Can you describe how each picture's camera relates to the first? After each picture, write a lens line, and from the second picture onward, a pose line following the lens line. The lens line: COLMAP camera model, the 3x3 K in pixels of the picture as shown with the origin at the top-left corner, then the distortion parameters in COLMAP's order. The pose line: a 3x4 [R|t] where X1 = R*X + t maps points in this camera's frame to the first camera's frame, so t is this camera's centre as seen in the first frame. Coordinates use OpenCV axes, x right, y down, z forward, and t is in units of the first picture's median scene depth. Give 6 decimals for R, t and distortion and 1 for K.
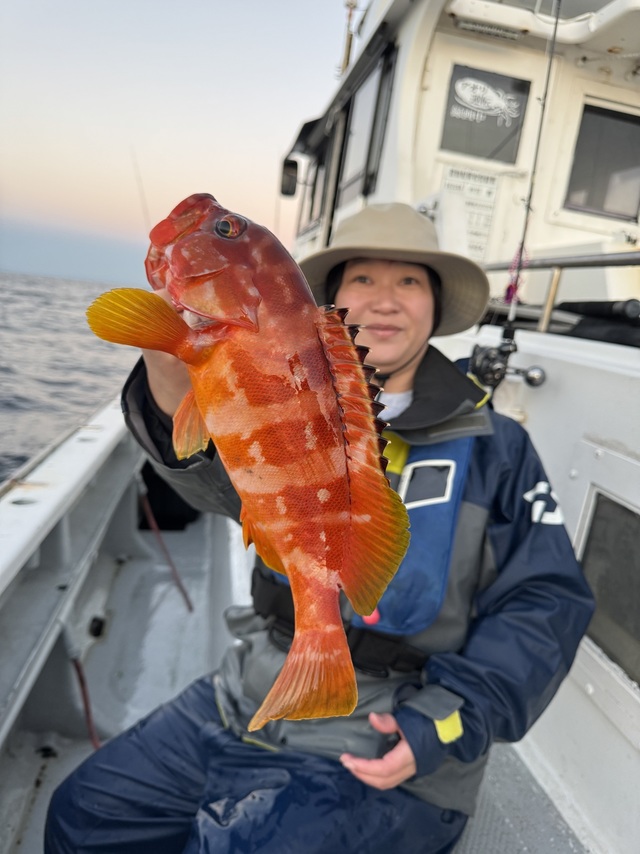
lens RADIAL K [[601.6, 0, 316.2], [0, 601.6, 424.8], [0, 0, 1]] dist [-0.029891, 0.002500]
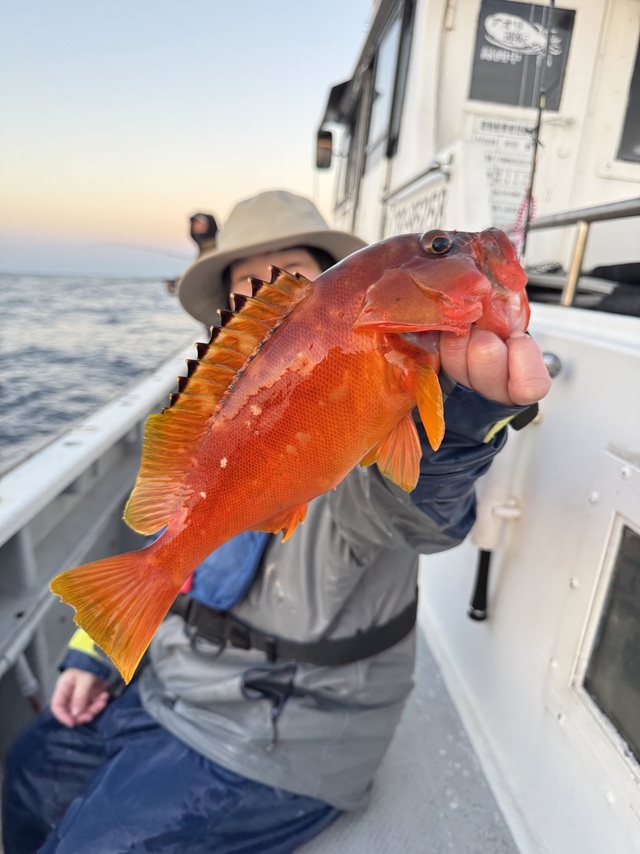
lens RADIAL K [[601.6, 0, 324.1], [0, 601.6, 429.4], [0, 0, 1]] dist [-0.029891, 0.002500]
pose [[0.995166, -0.022317, -0.095637, 0.069299], [0.025890, 0.999006, 0.036280, -0.015498], [0.094733, -0.038581, 0.994755, 0.095844]]
